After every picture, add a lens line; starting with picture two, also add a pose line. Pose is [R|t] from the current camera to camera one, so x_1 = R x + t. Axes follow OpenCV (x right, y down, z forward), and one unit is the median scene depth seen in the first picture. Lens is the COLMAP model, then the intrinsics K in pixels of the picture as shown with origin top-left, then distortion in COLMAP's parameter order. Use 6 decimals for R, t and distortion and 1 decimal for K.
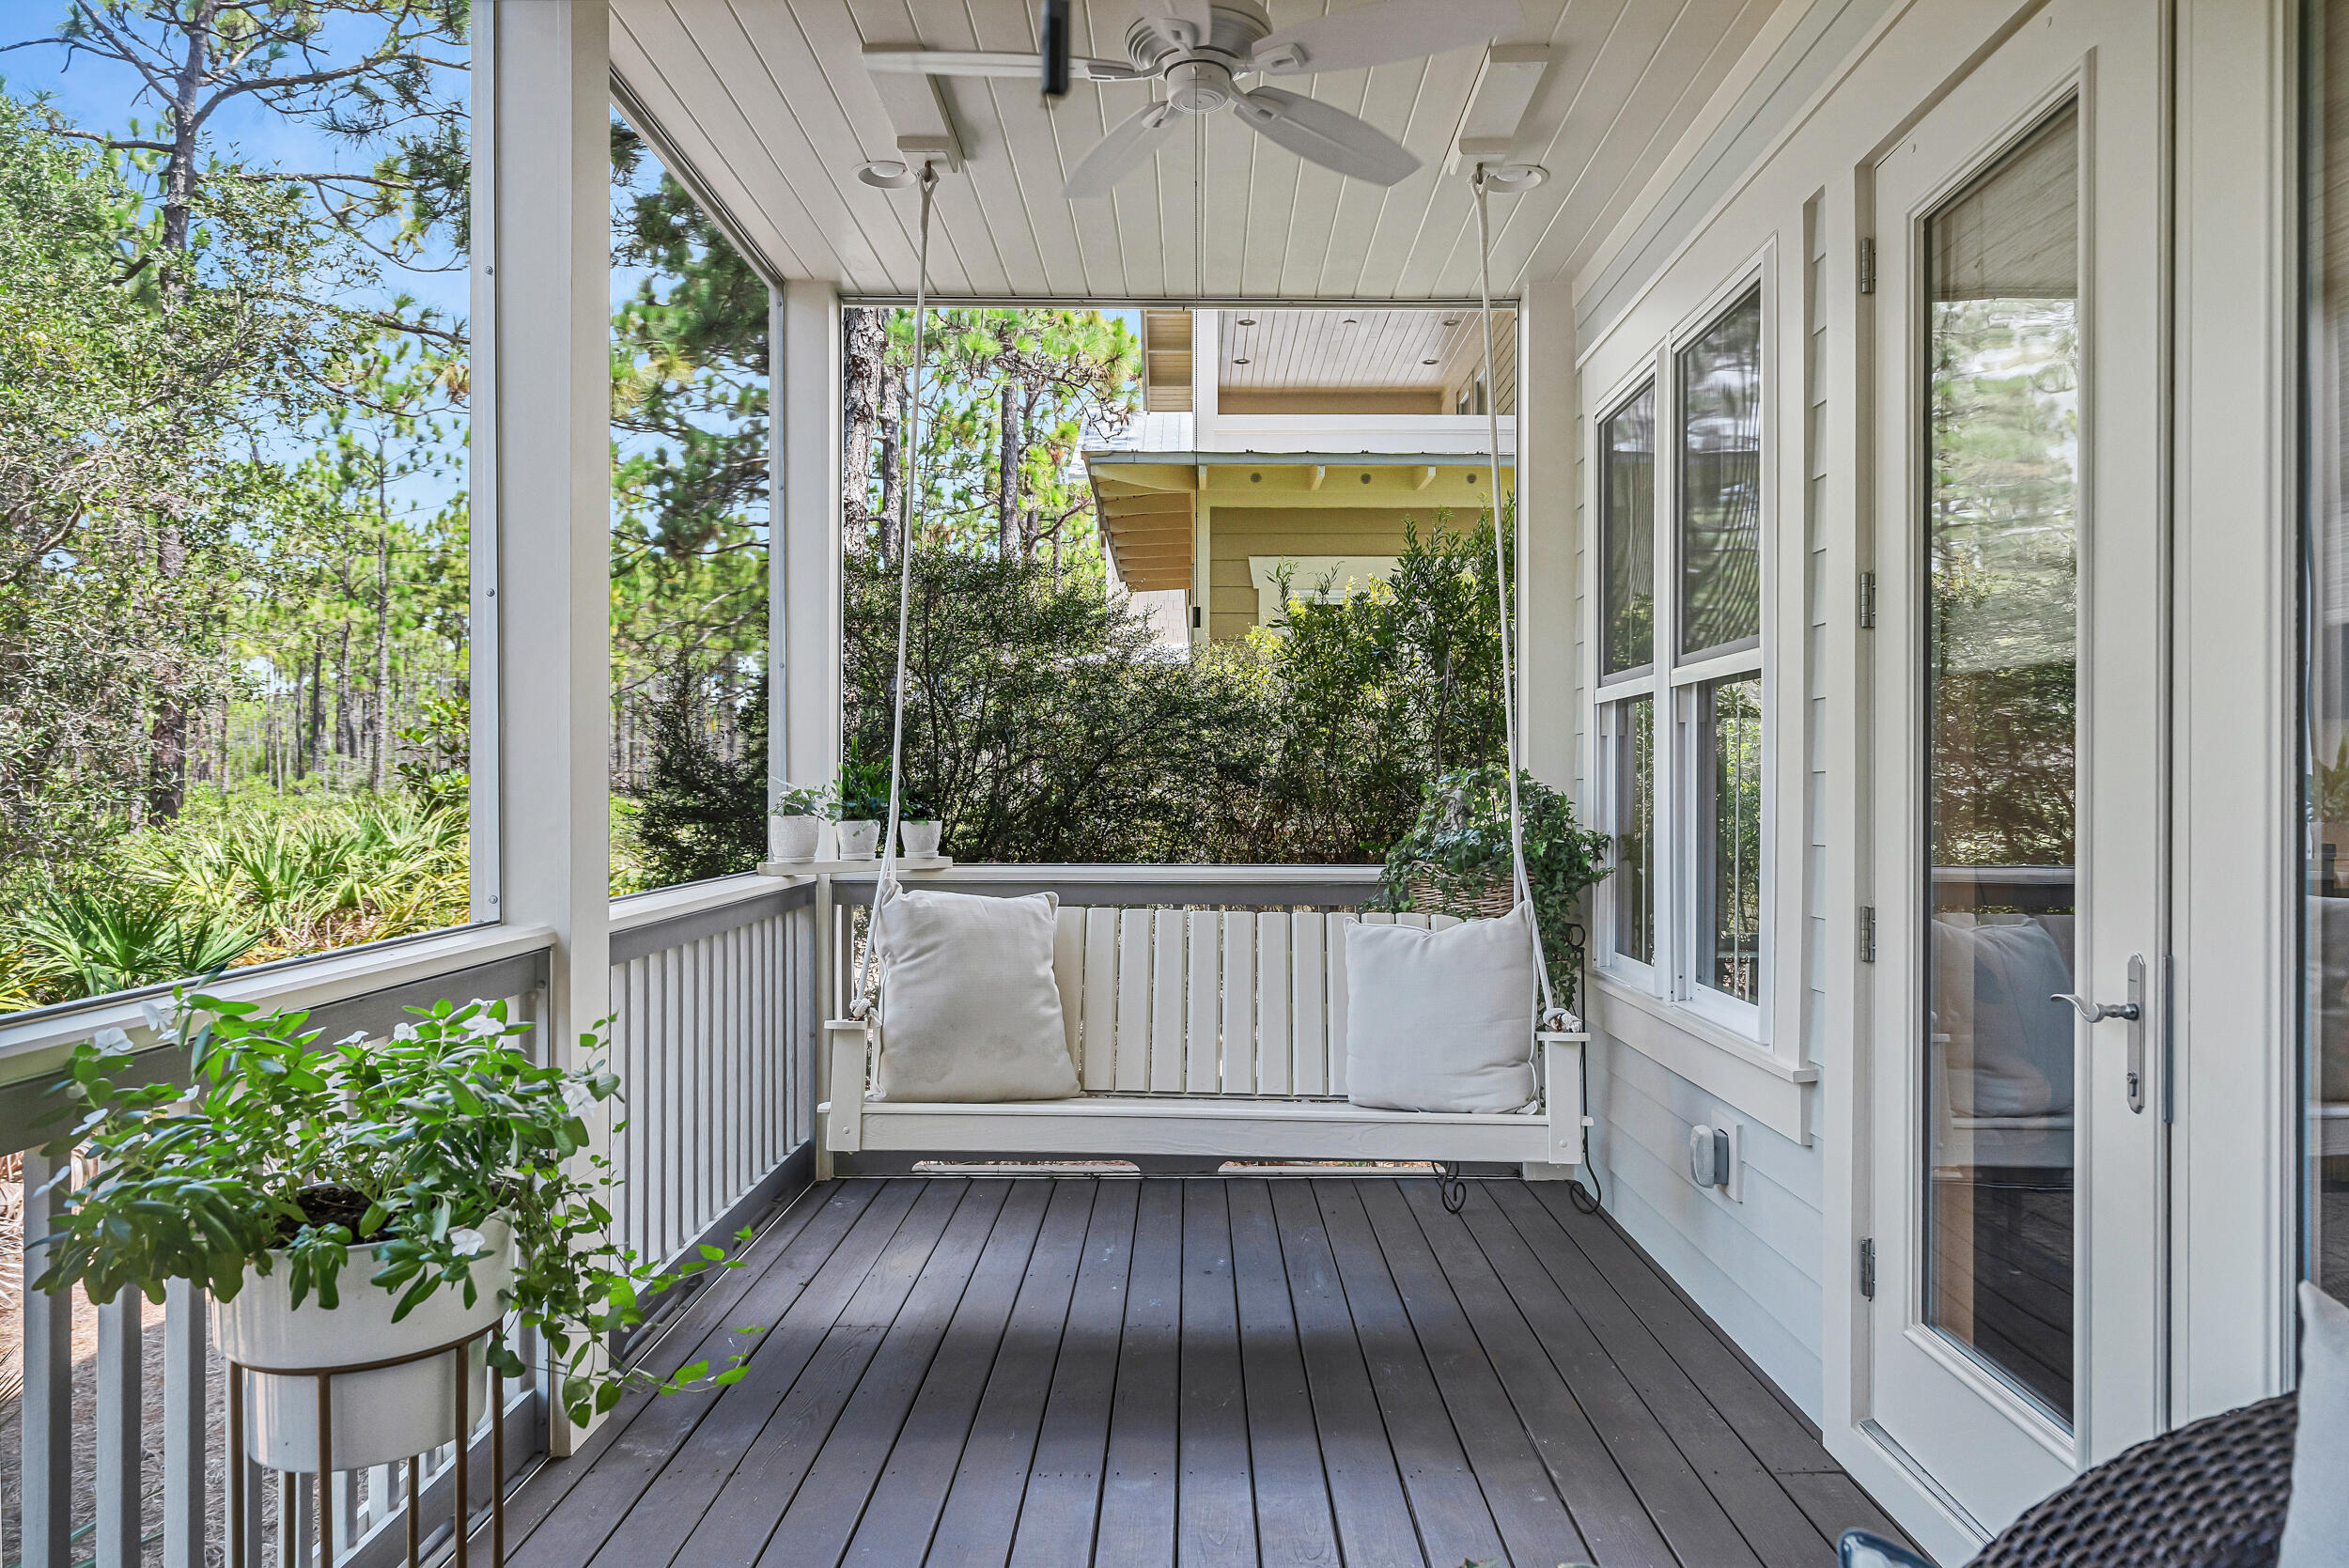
lens RADIAL K [[1500.9, 0, 1177.0], [0, 1500.9, 798.2], [0, 0, 1]] dist [-0.005271, -0.001091]
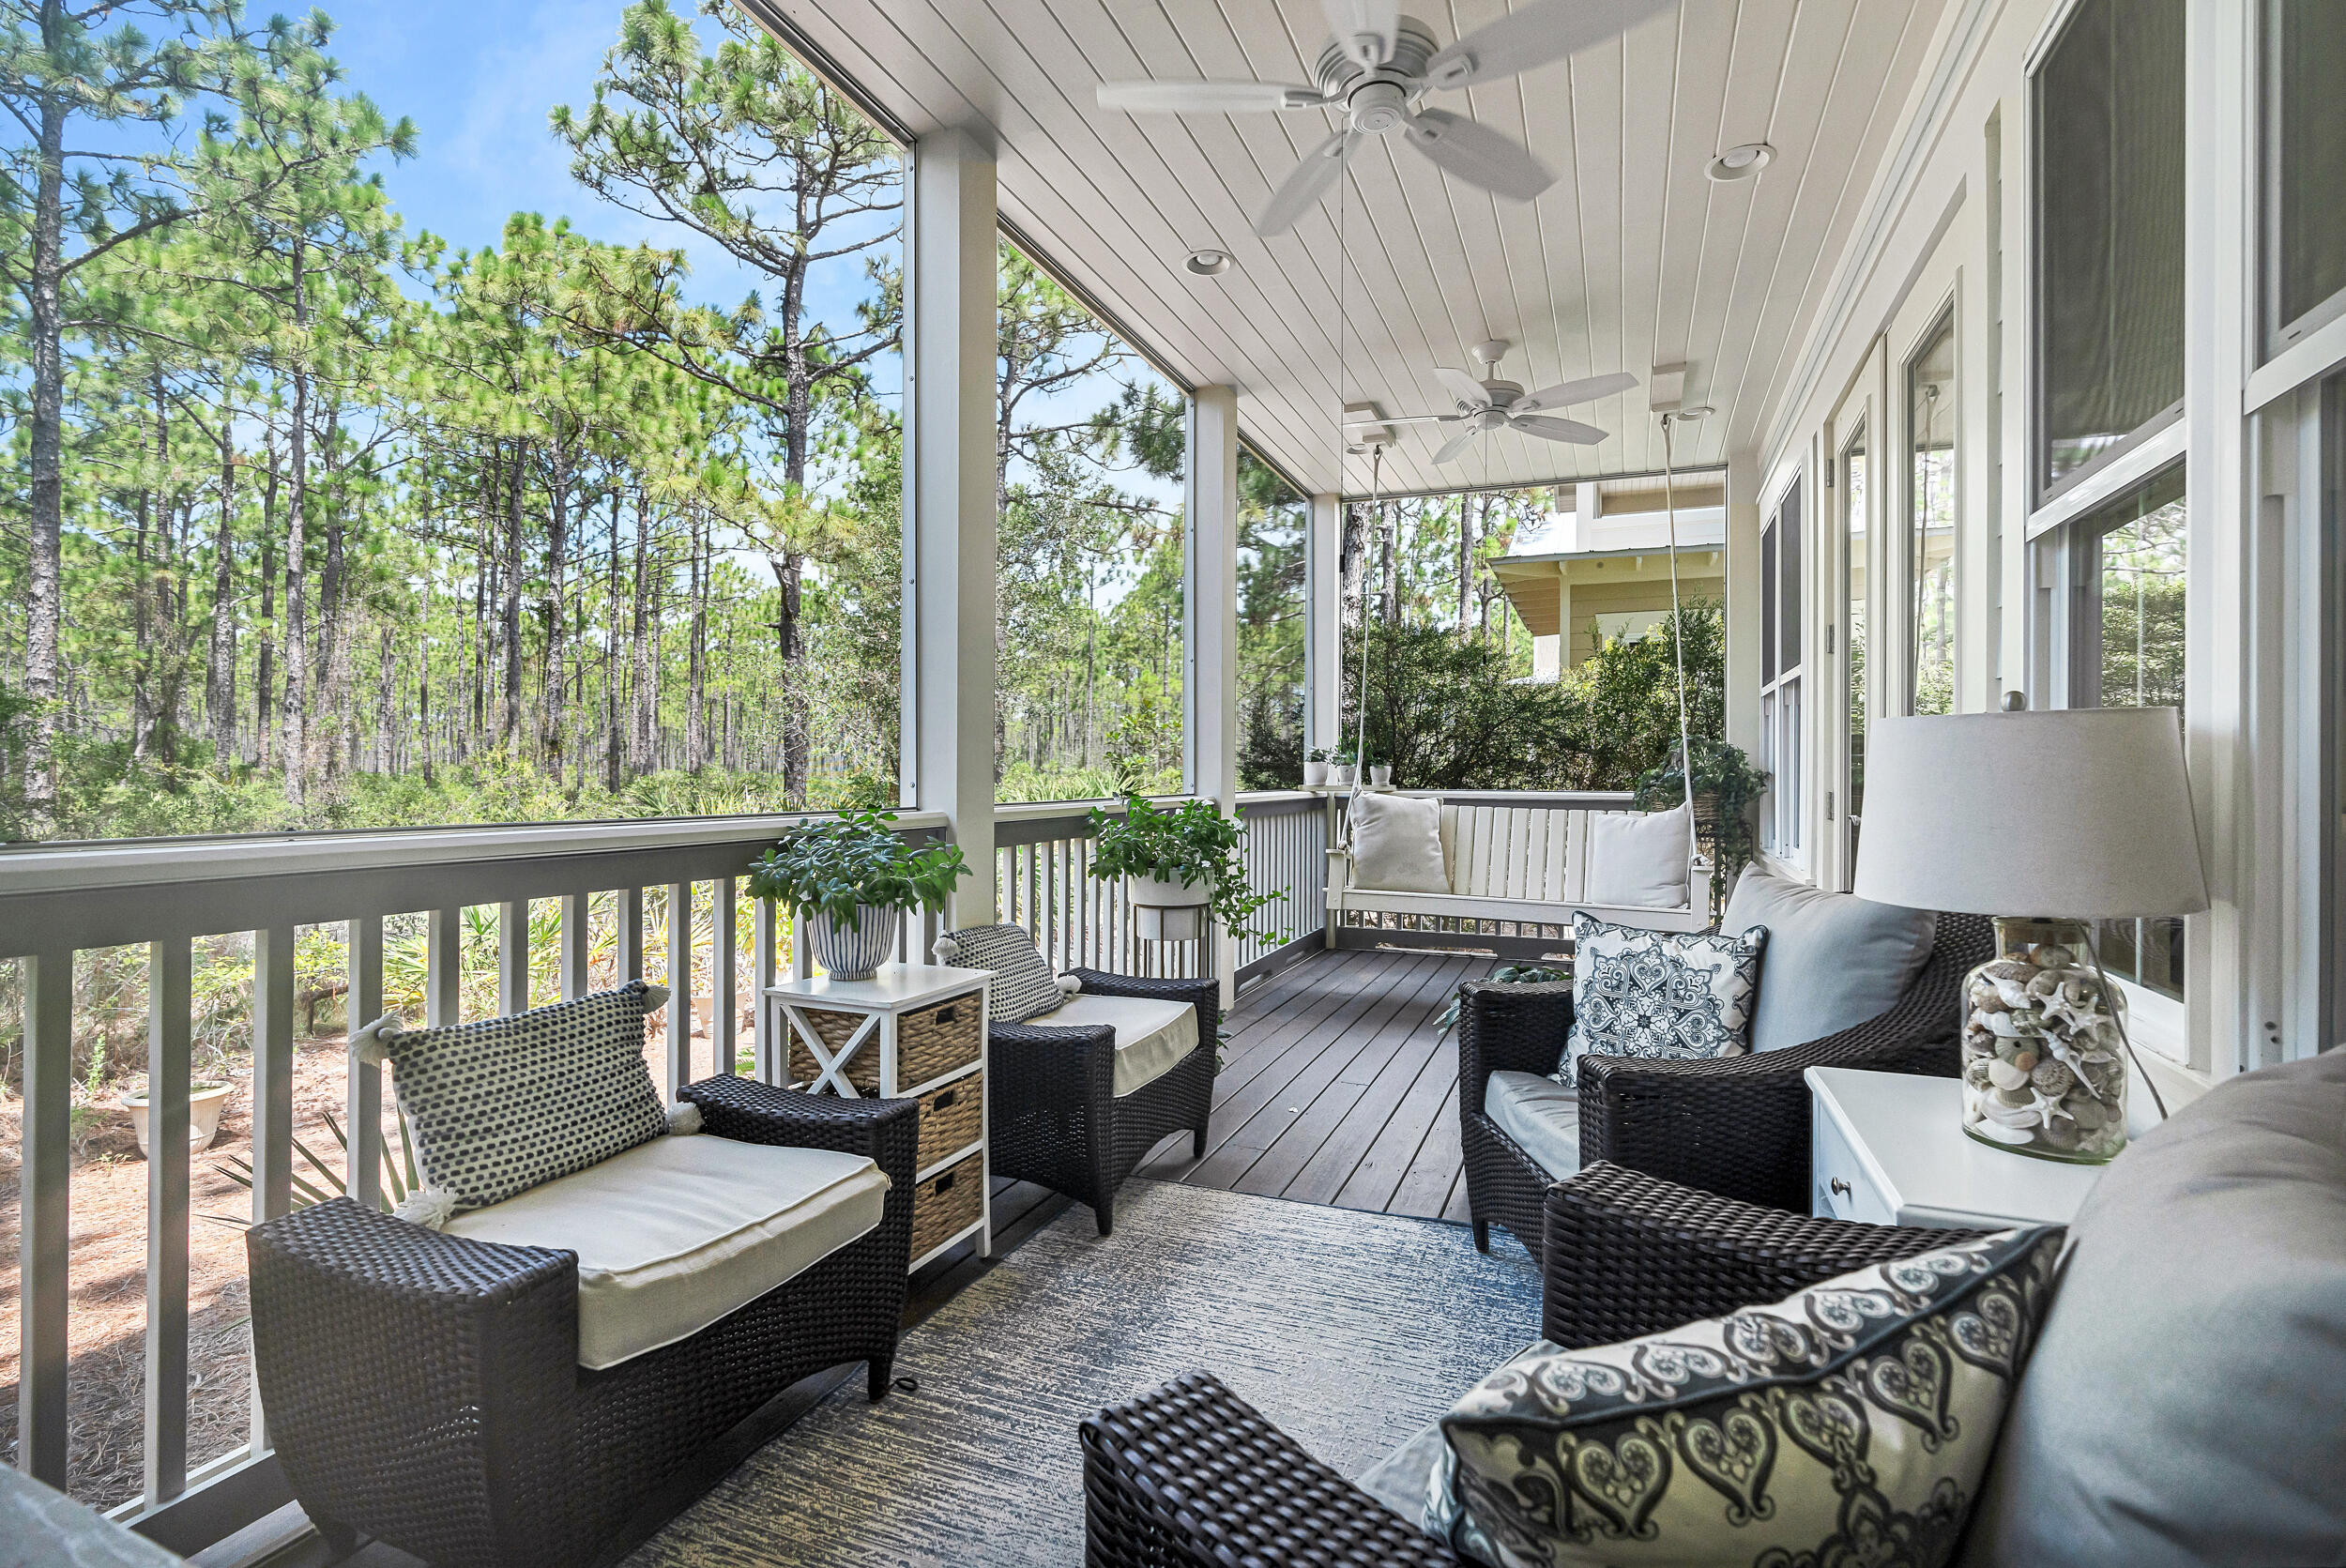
lens RADIAL K [[1070.5, 0, 1180.9], [0, 1070.5, 778.8], [0, 0, 1]] dist [-0.001523, 0.003074]
pose [[0.925369, 0.002977, -0.379057, 0.054016], [-0.004832, 0.999981, -0.003941, 0.017648], [0.379038, 0.005478, 0.925365, -0.176924]]
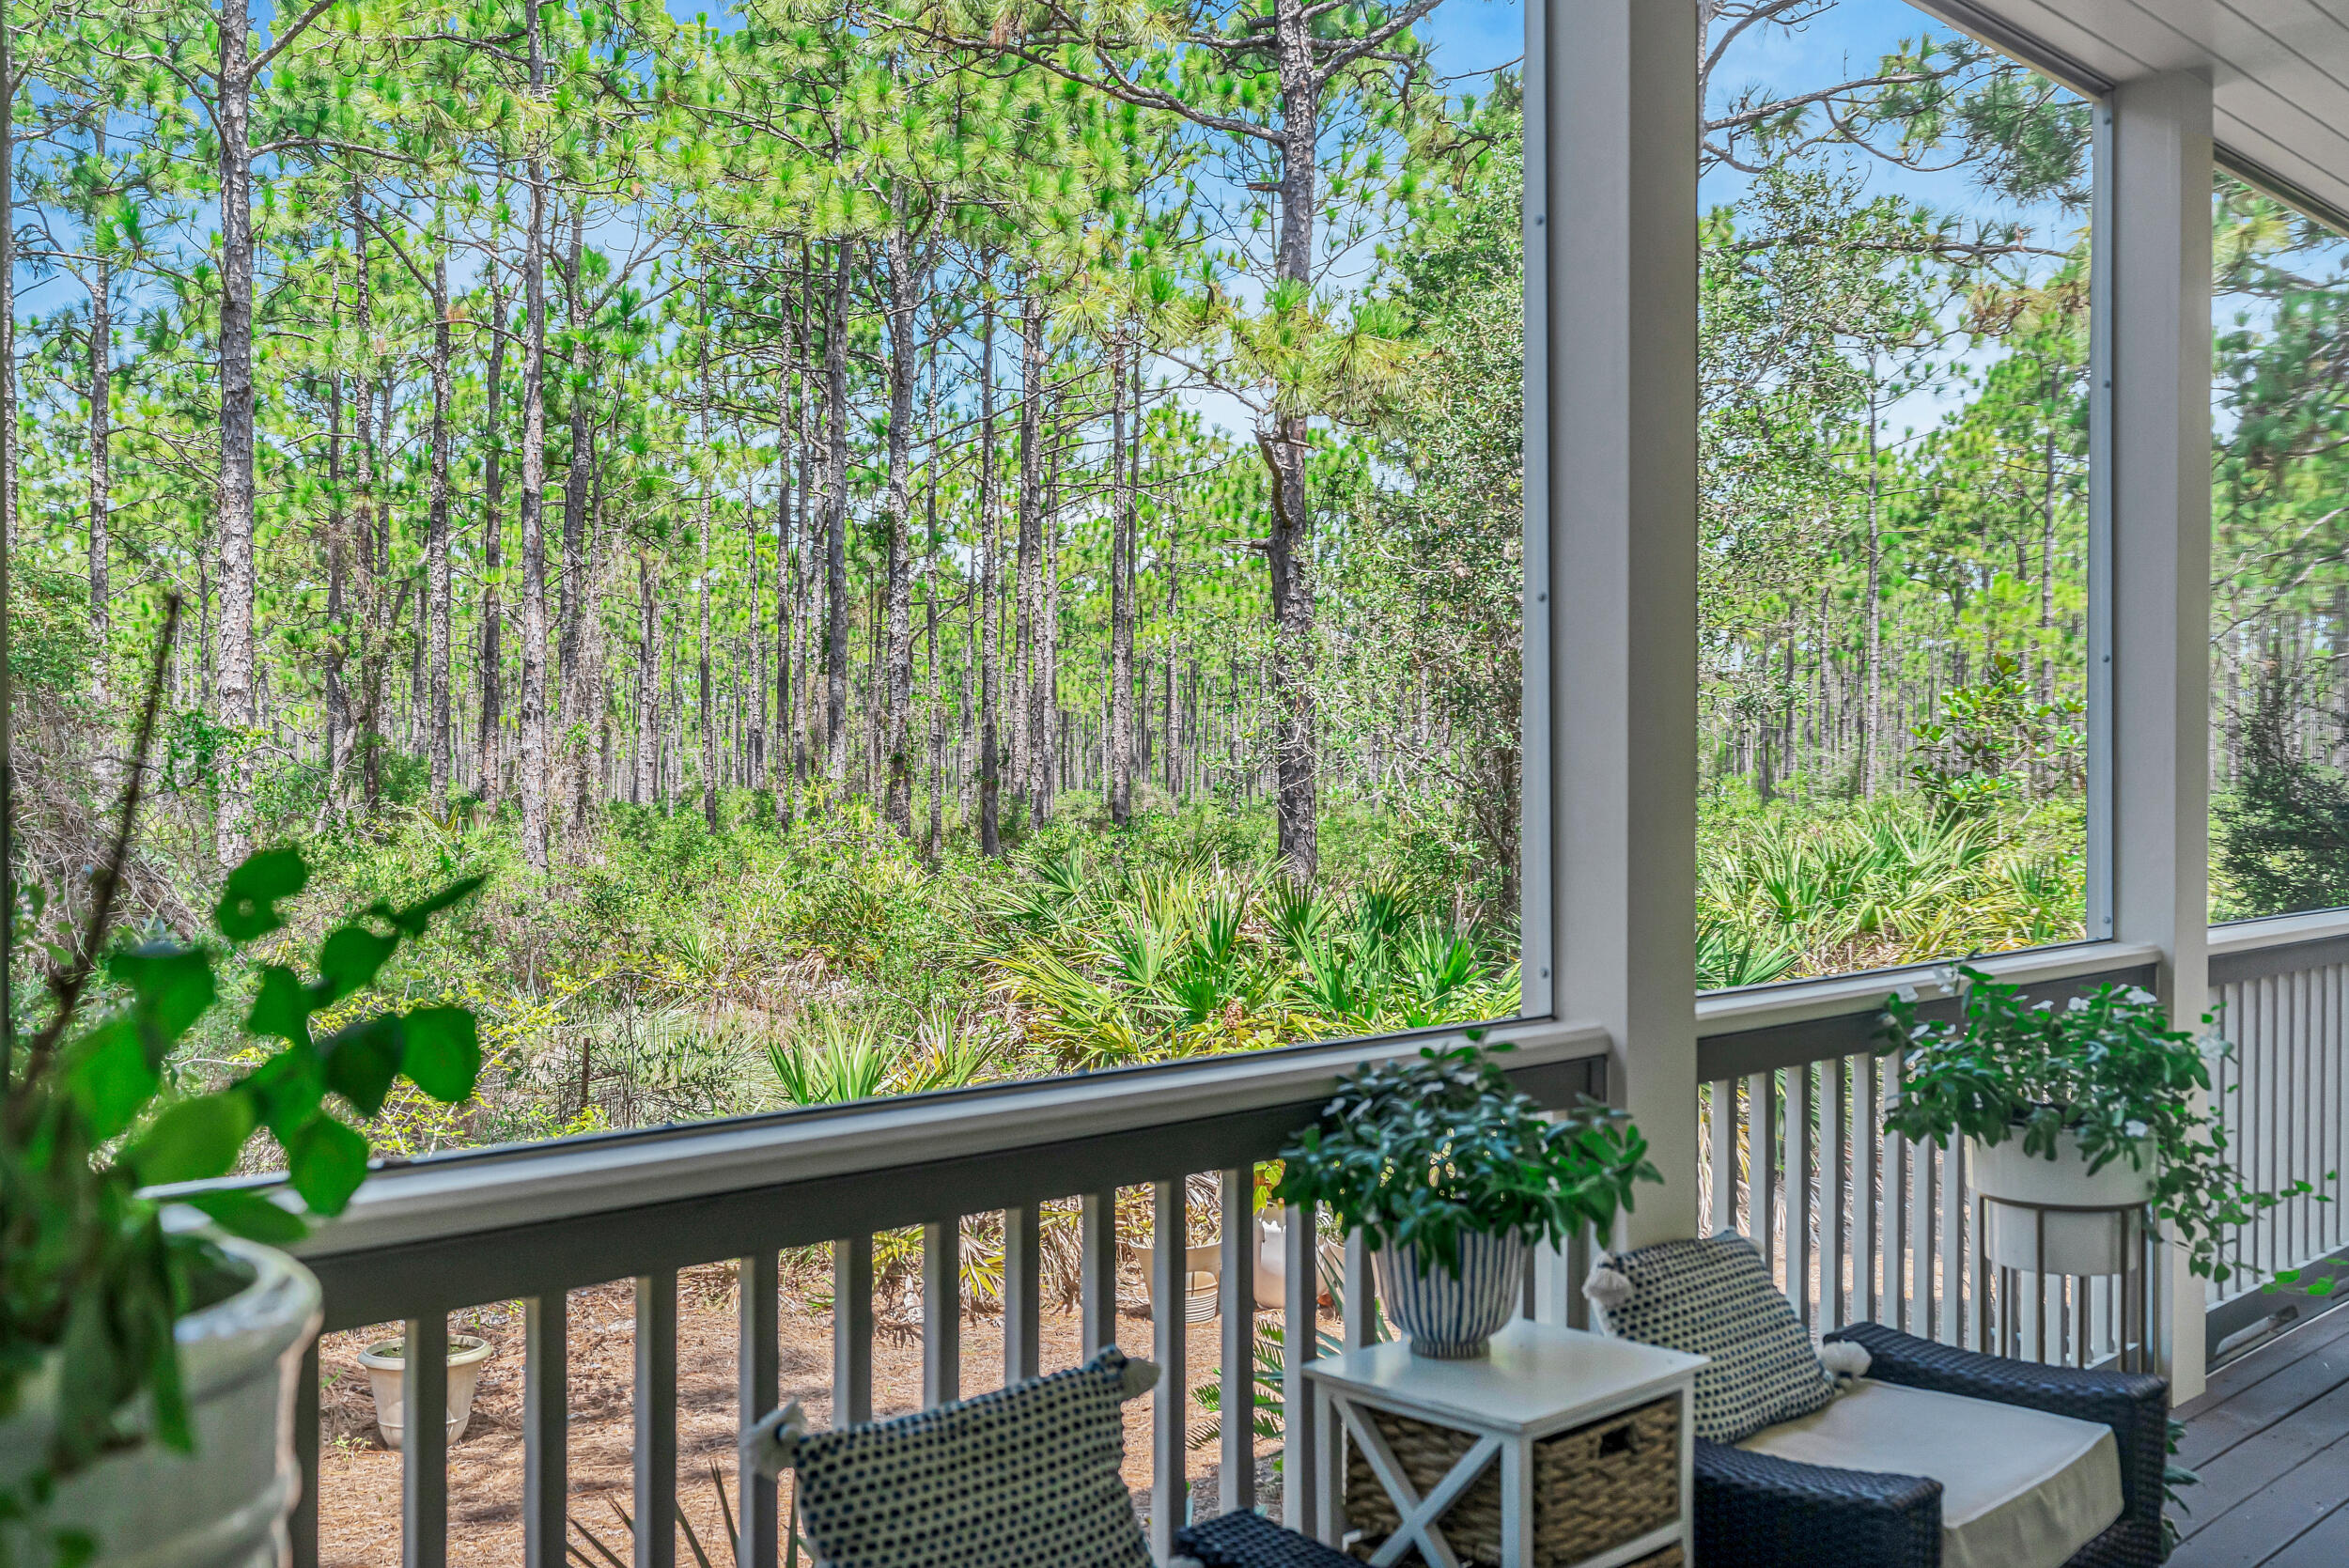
lens RADIAL K [[2162.5, 0, 1187.6], [0, 2162.5, 818.2], [0, 0, 1]] dist [0.014886, 0.000000]
pose [[0.710842, 0.006367, -0.703323, 0.063378], [0.001232, 0.999946, 0.010297, -0.008721], [0.703351, -0.008186, 0.710796, -0.199359]]
